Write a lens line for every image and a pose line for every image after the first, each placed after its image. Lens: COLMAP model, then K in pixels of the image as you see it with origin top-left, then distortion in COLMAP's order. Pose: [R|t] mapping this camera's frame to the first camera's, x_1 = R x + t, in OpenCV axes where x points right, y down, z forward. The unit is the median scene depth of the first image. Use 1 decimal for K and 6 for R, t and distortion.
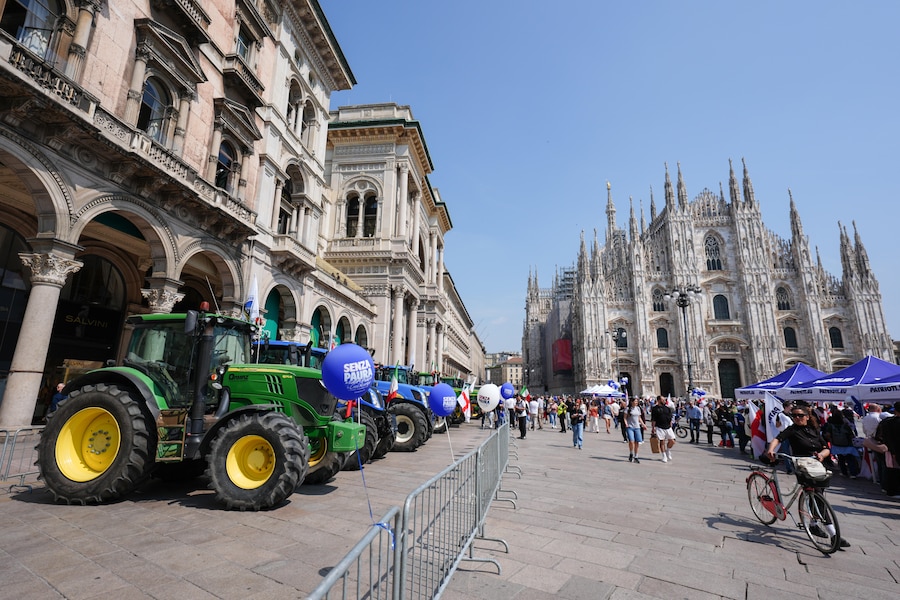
lens RADIAL K [[399.3, 0, 452.6], [0, 399.3, 295.0], [0, 0, 1]] dist [-0.014597, 0.000270]
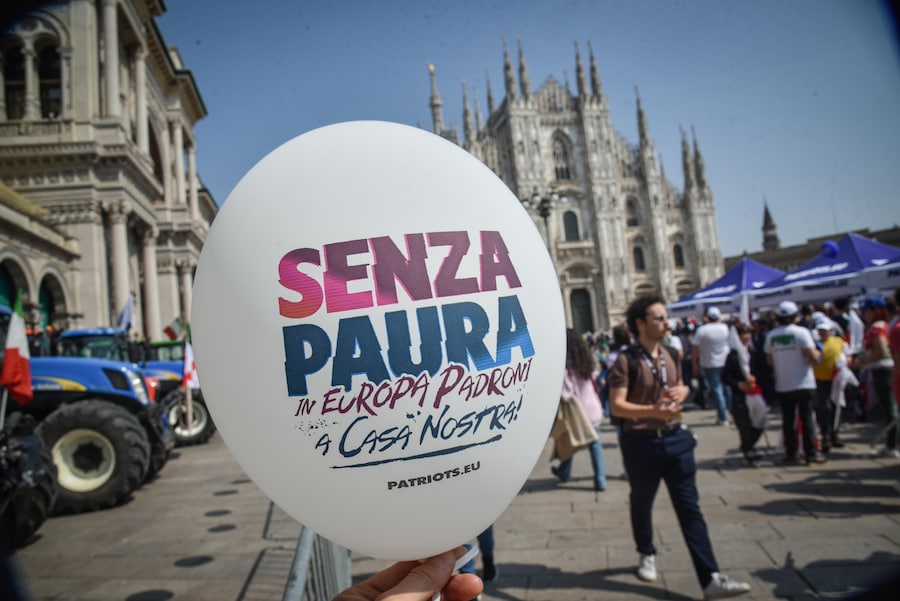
lens RADIAL K [[489.2, 0, 410.6], [0, 489.2, 313.0], [0, 0, 1]] dist [-0.065976, 0.000930]
pose [[0.934962, -0.089514, 0.343267, 0.015492], [0.041638, 0.988643, 0.144398, 0.050789], [-0.352294, -0.120714, 0.928072, 0.177524]]
